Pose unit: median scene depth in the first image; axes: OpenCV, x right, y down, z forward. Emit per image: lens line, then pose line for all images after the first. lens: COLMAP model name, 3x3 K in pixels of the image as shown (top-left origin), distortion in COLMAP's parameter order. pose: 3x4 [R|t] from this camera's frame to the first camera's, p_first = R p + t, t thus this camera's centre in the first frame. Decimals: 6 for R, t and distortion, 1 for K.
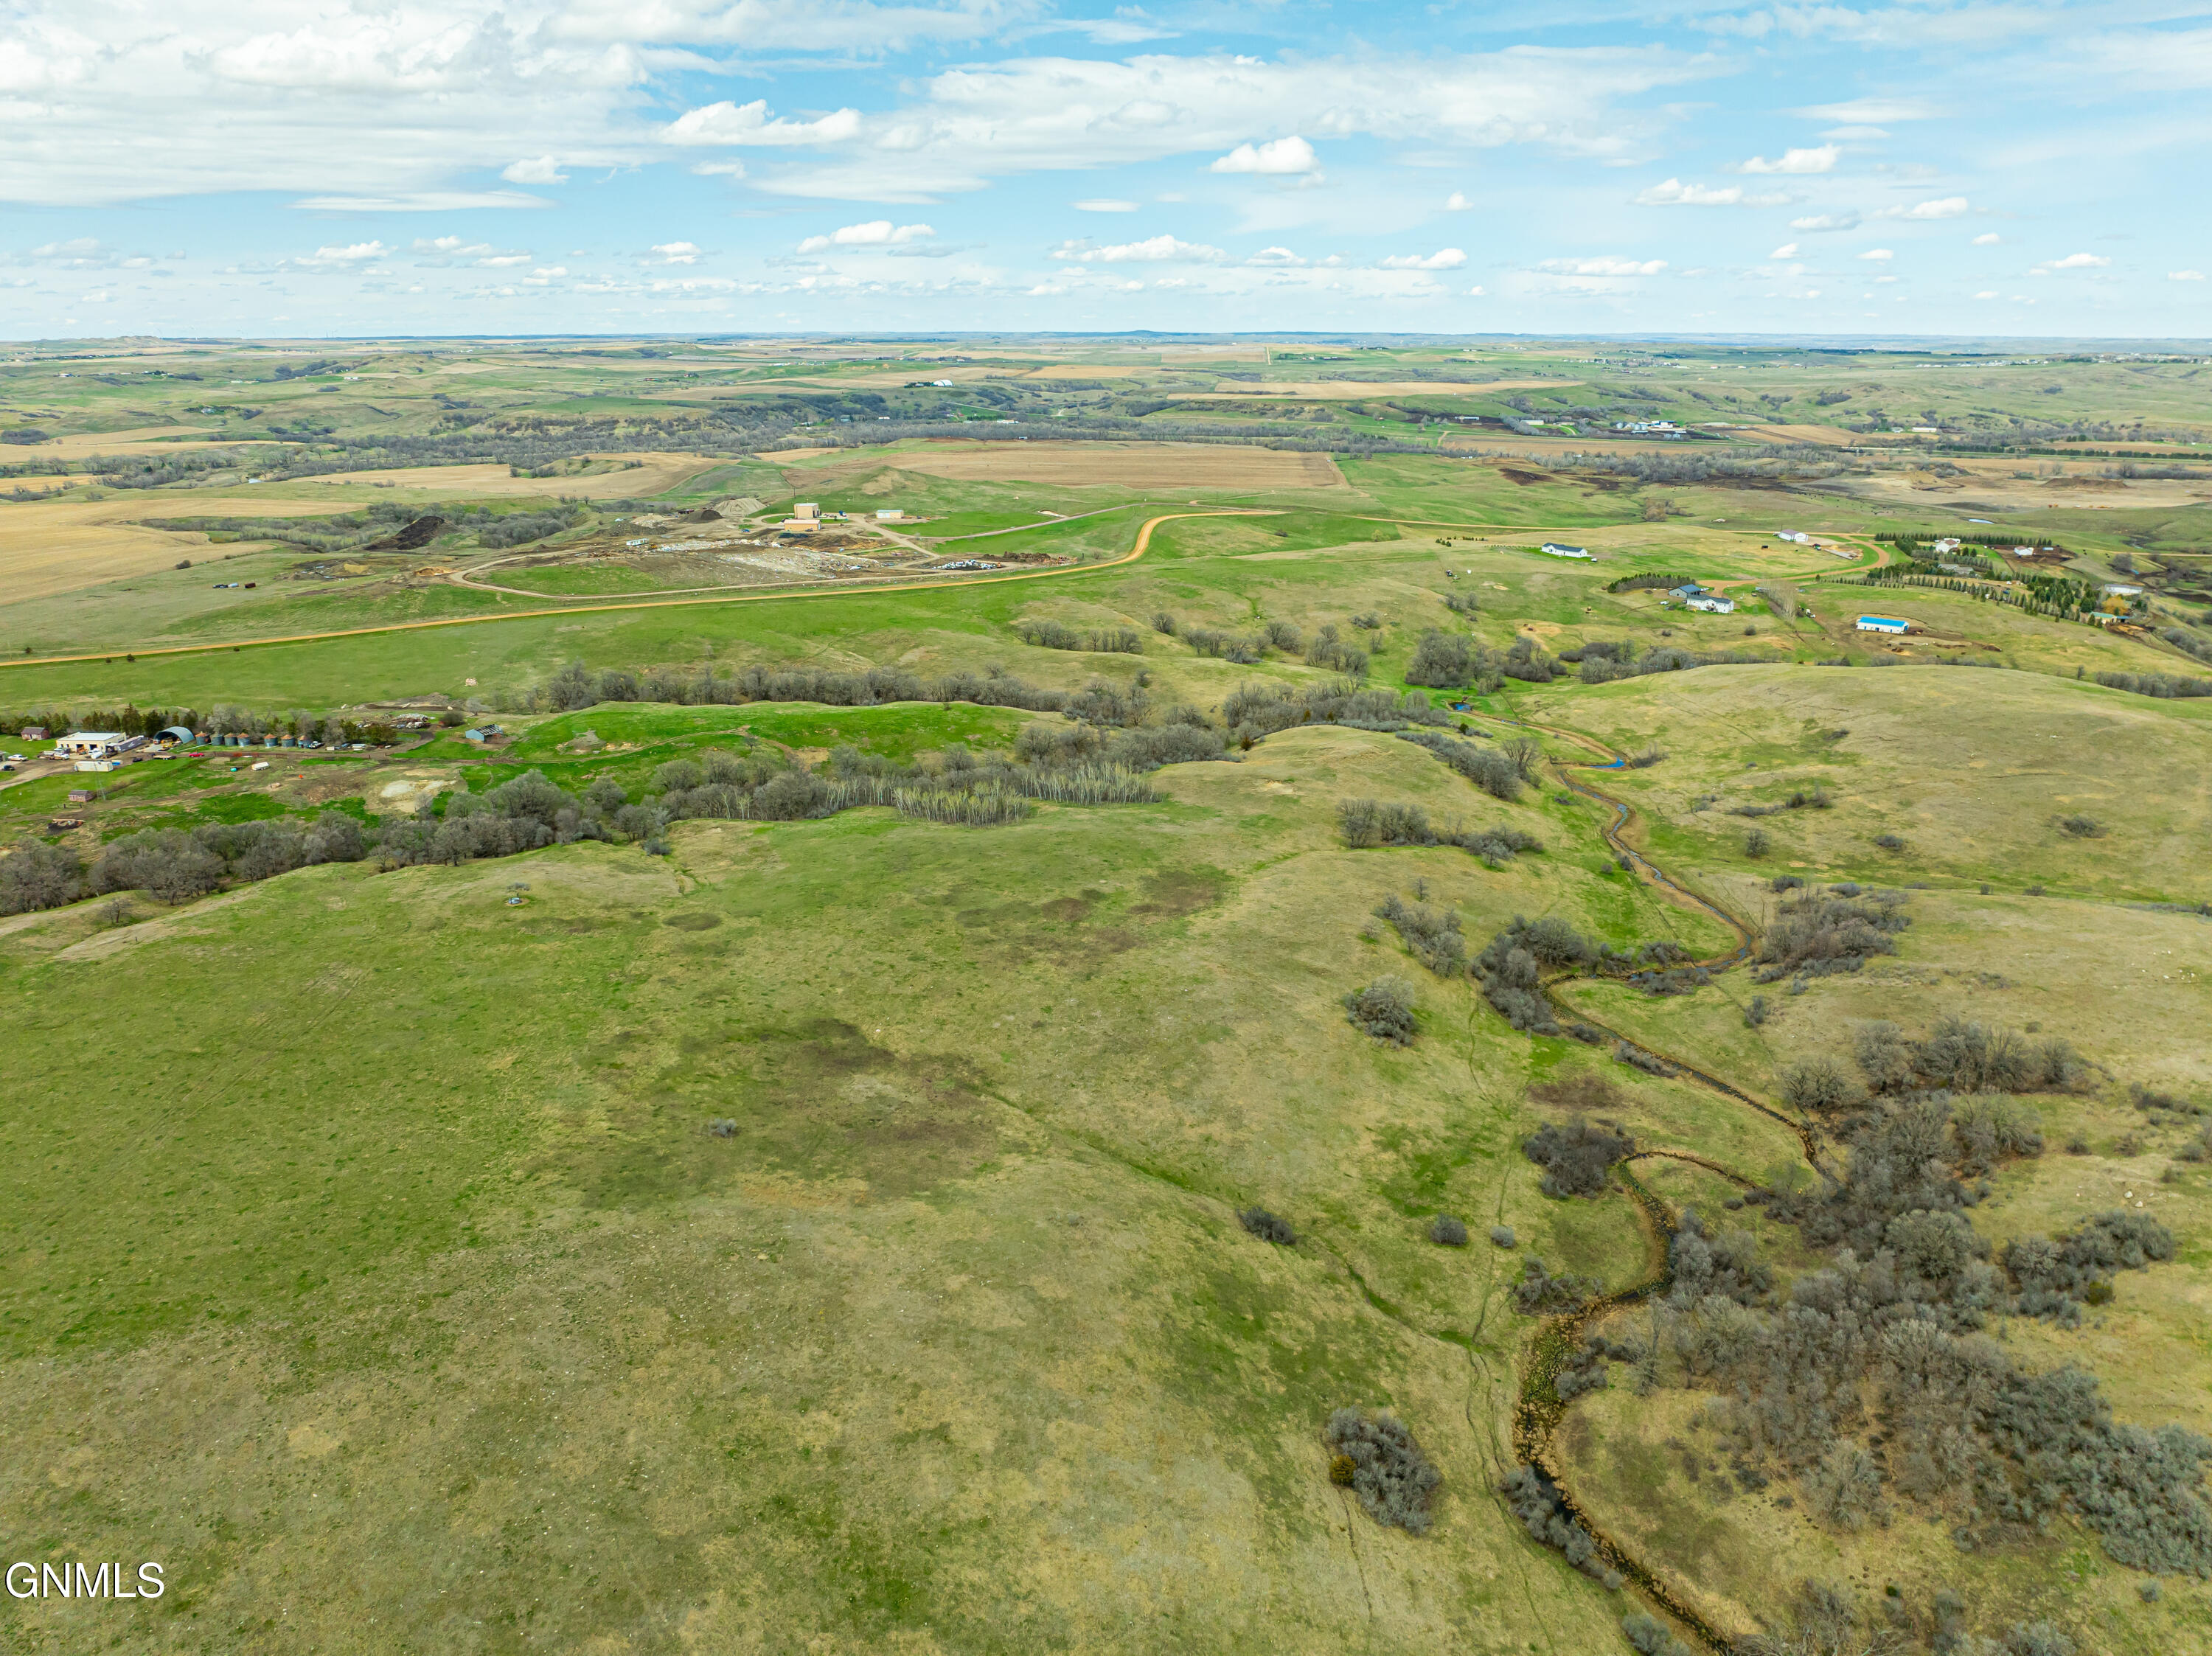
lens RADIAL K [[1558.9, 0, 1106.0], [0, 1558.9, 828.0], [0, 0, 1]] dist [-0.027565, -0.025510]
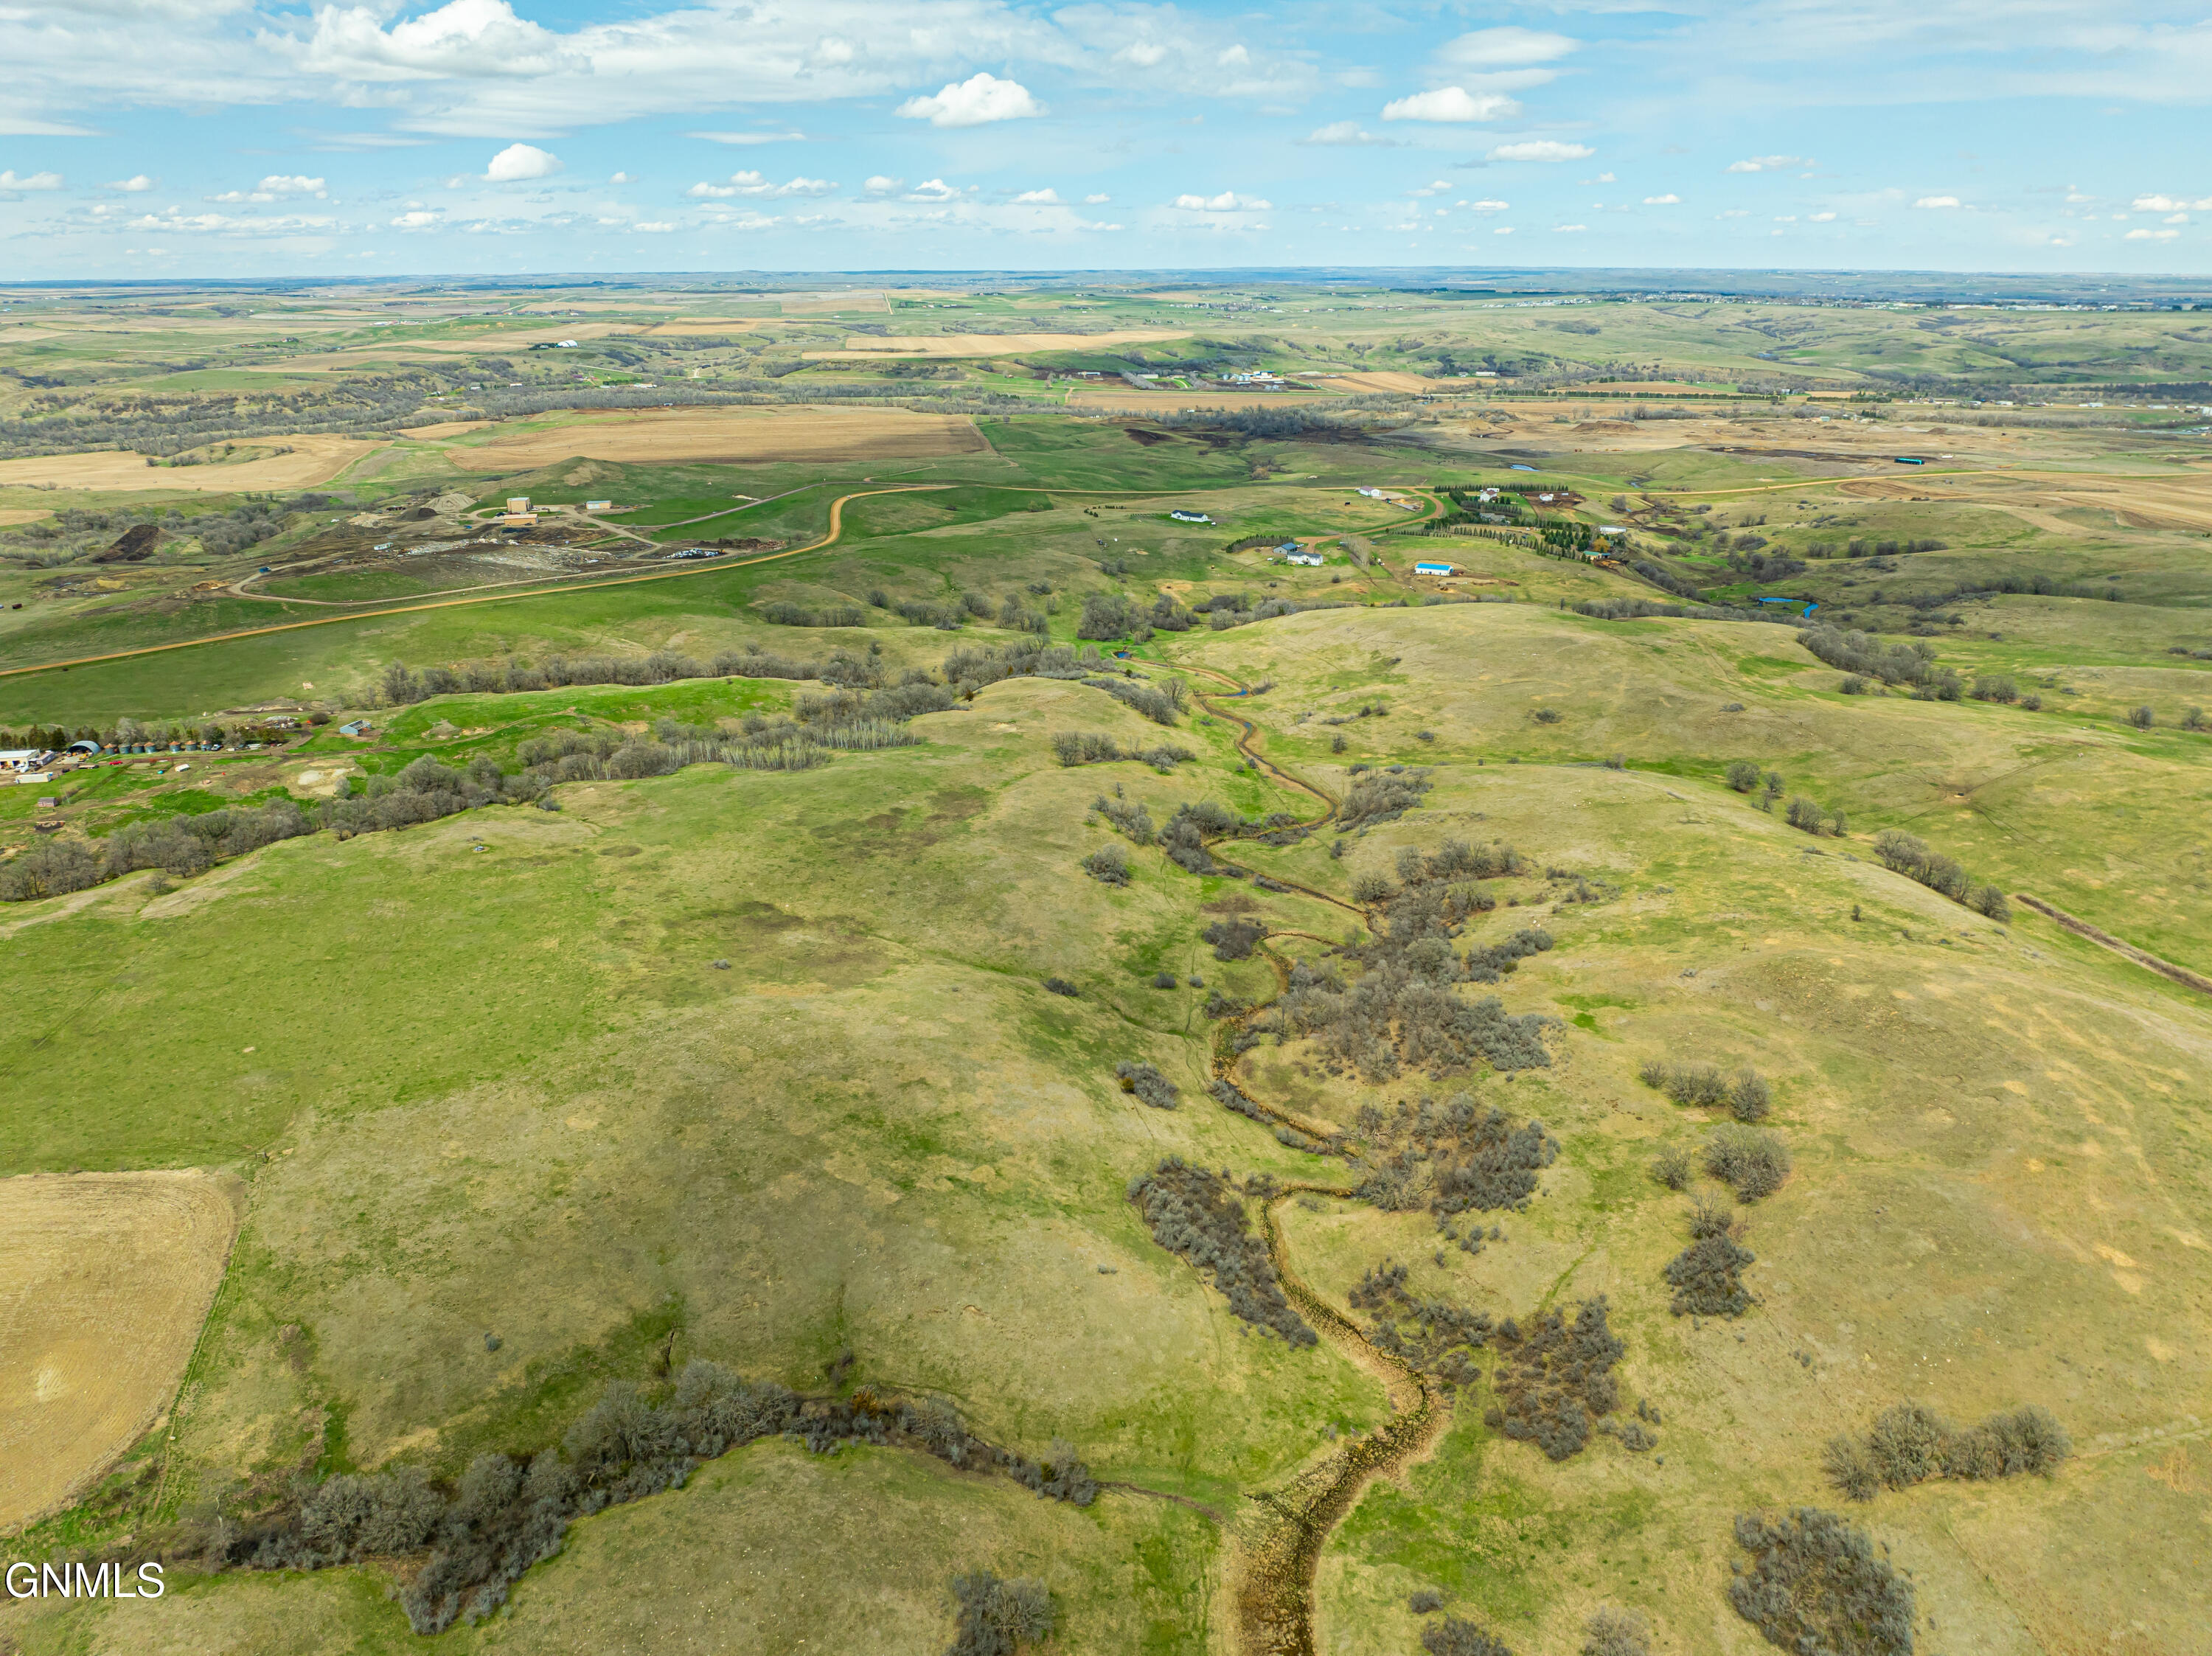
lens RADIAL K [[1557.6, 0, 1106.0], [0, 1557.6, 828.0], [0, 0, 1]] dist [-0.032634, 0.000477]
pose [[0.971907, -0.082877, 0.220290, -0.077475], [0.074423, 0.996146, 0.046417, 0.003523], [-0.223287, -0.028718, 0.974329, -0.243560]]
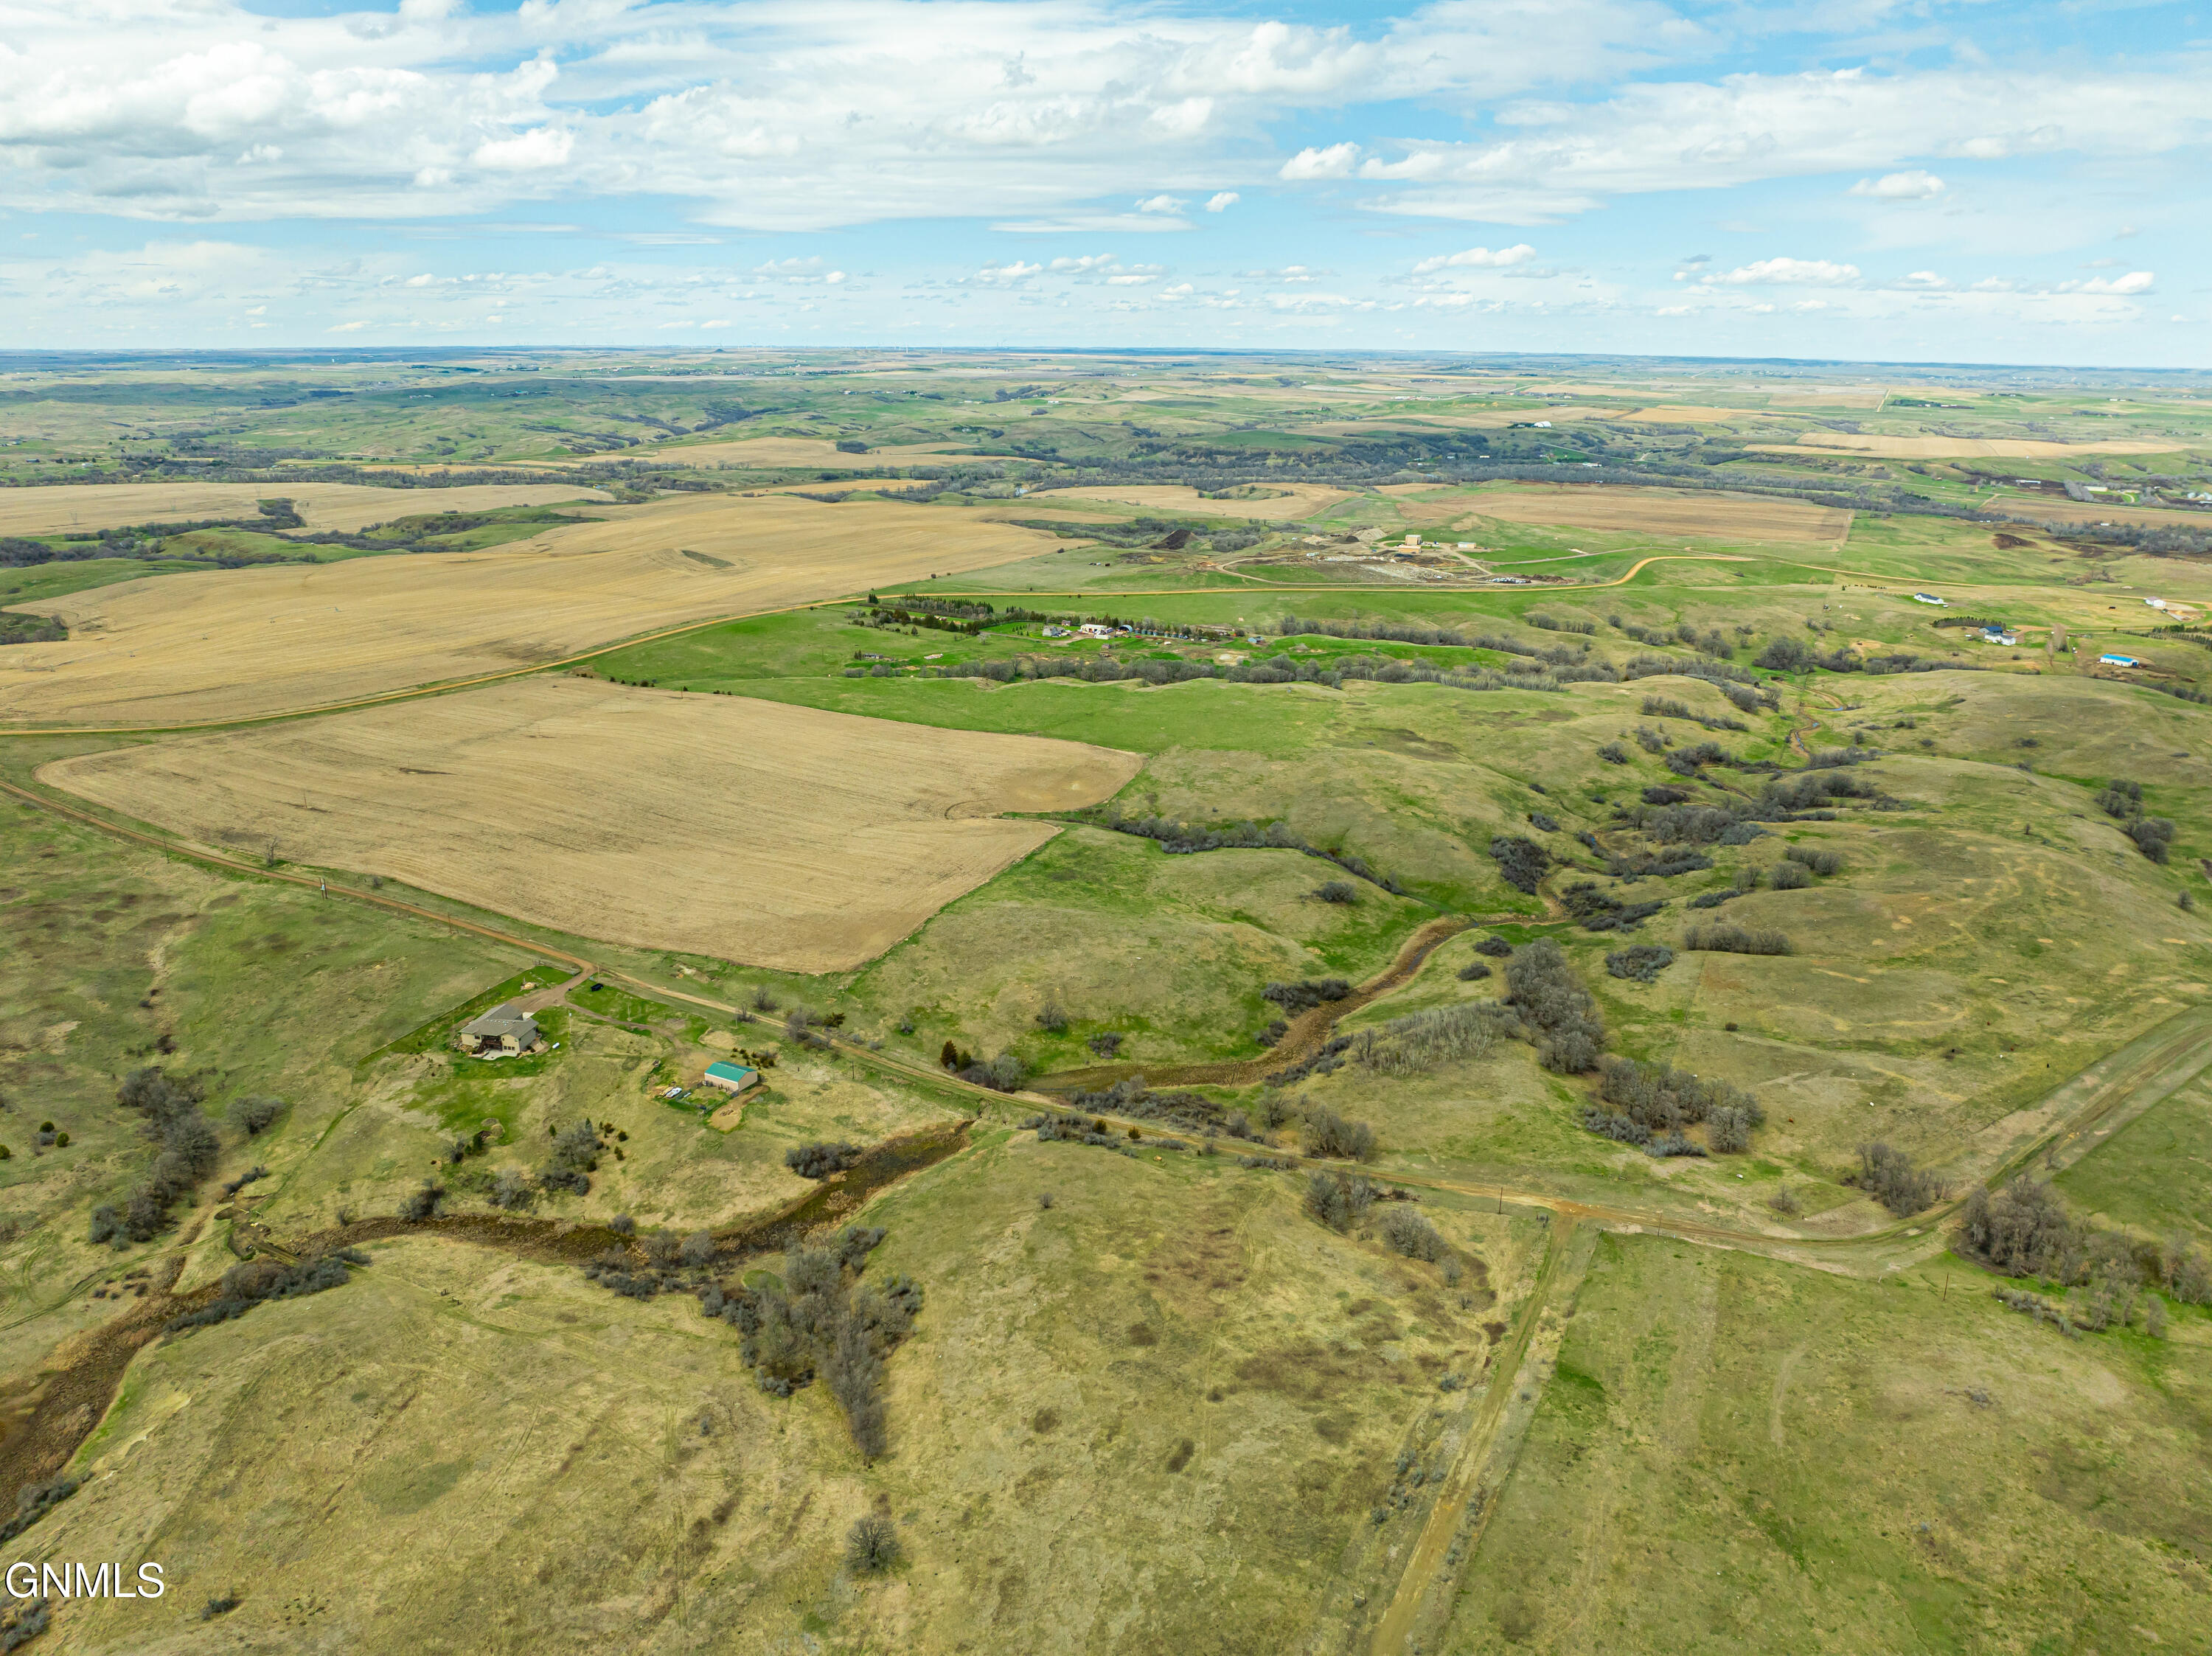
lens RADIAL K [[1558.9, 0, 1106.0], [0, 1558.9, 828.0], [0, 0, 1]] dist [-0.027565, -0.025510]
pose [[0.929667, 0.118309, -0.348886, 0.151639], [-0.121200, 0.992535, 0.013614, 0.150822], [0.347893, 0.029628, 0.937066, -0.854811]]
